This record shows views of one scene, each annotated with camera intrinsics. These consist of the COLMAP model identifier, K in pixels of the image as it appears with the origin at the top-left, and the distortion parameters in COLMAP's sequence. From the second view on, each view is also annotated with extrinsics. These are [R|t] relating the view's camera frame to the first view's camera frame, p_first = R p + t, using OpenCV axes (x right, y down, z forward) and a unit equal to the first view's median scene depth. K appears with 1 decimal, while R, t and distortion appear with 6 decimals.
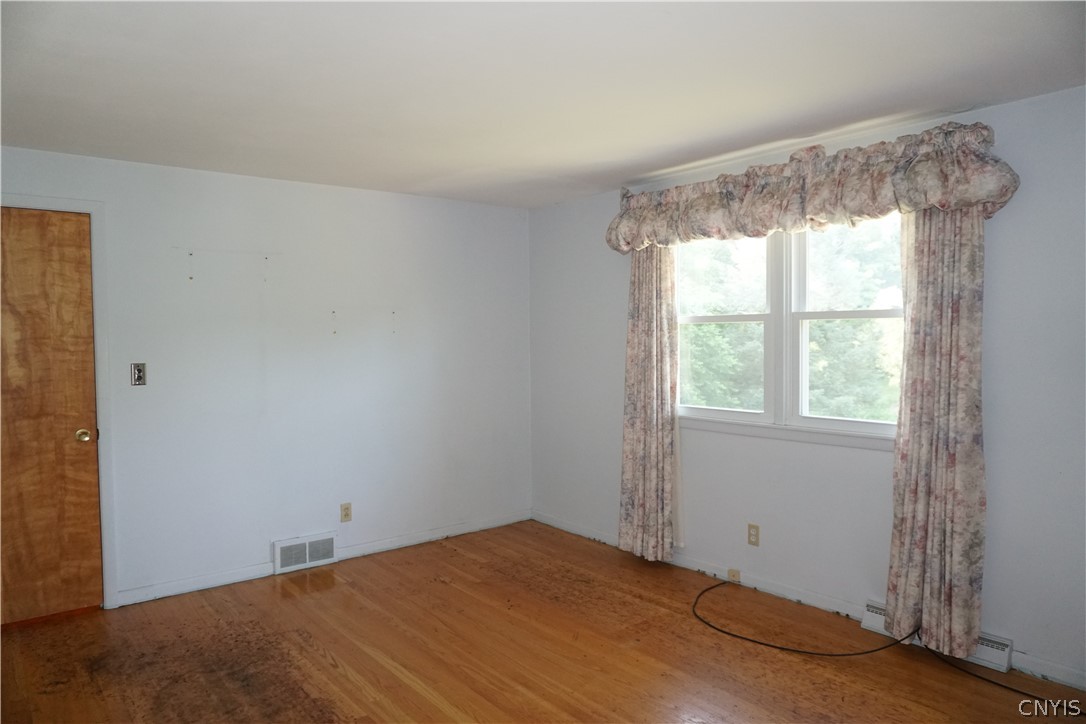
lens RADIAL K [[723.6, 0, 537.6], [0, 723.6, 360.5], [0, 0, 1]] dist [-0.046854, 0.028888]
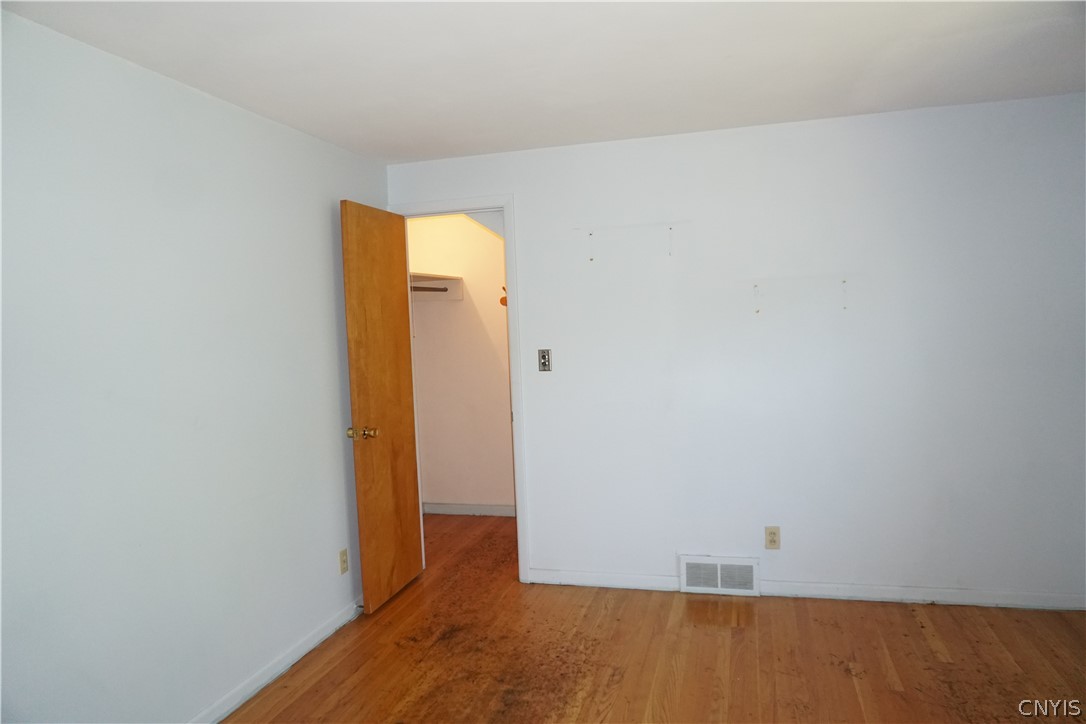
lens RADIAL K [[723.6, 0, 542.8], [0, 723.6, 366.5], [0, 0, 1]] dist [-0.046854, 0.028888]
pose [[0.582489, 0.033259, -0.812158, 0.239649], [0.005975, 0.998960, 0.045194, -0.016360], [0.812816, -0.031178, 0.581685, 0.363684]]
